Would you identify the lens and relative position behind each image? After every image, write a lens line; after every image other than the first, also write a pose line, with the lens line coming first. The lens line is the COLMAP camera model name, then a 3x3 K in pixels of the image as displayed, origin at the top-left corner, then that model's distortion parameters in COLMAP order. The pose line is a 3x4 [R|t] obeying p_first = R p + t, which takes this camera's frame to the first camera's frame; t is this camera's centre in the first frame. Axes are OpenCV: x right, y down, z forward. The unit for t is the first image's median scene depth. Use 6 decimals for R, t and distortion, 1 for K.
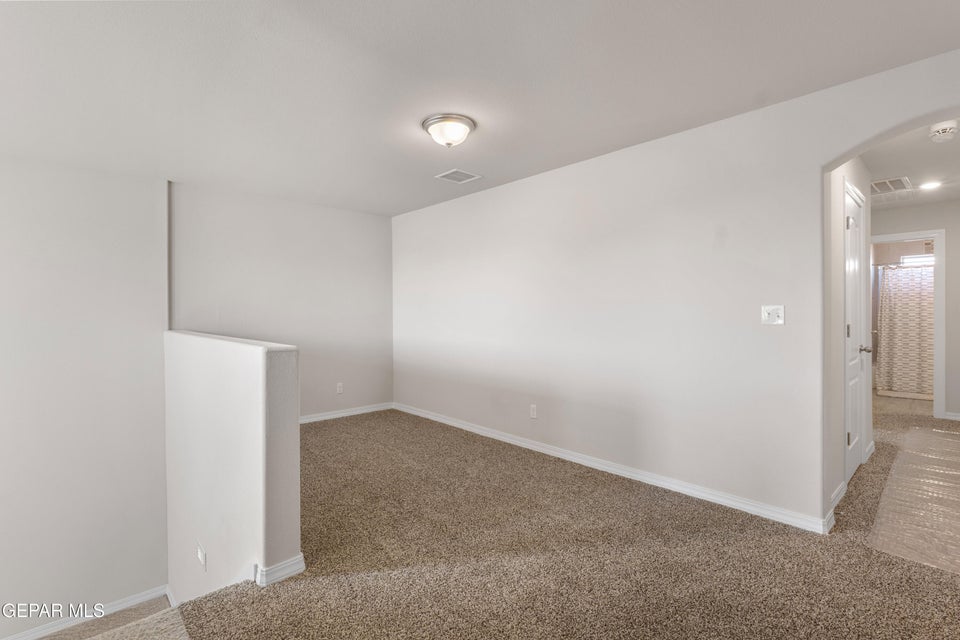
lens RADIAL K [[470.0, 0, 494.7], [0, 470.0, 312.2], [0, 0, 1]] dist [-0.006442, 0.000625]
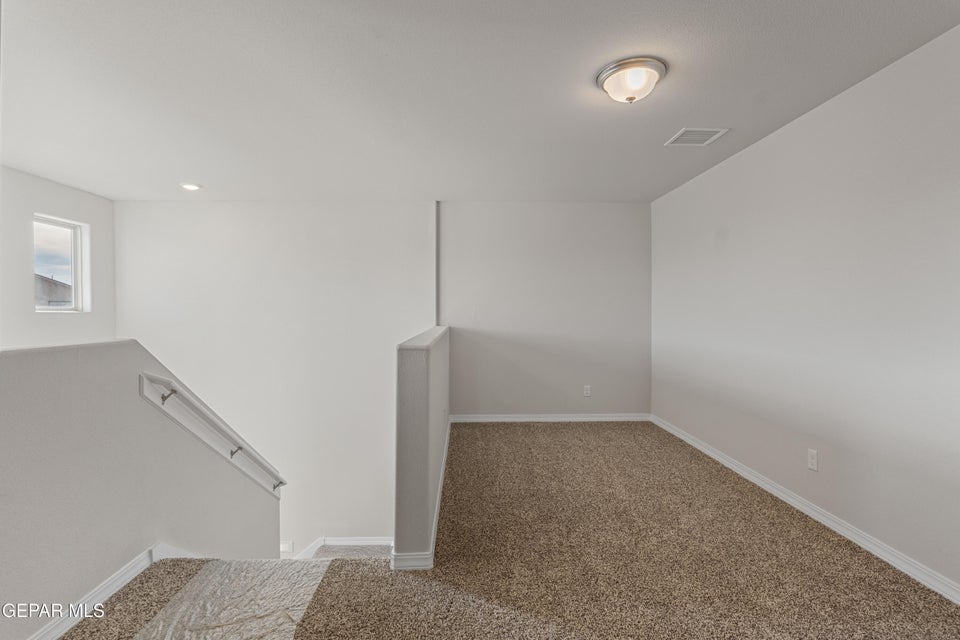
lens RADIAL K [[470.0, 0, 482.4], [0, 470.0, 314.5], [0, 0, 1]] dist [-0.006442, 0.000625]
pose [[0.727983, 0.007850, -0.685550, 0.254465], [-0.001736, 0.999952, 0.009607, -0.002746], [0.685593, -0.005803, 0.727962, 0.245839]]
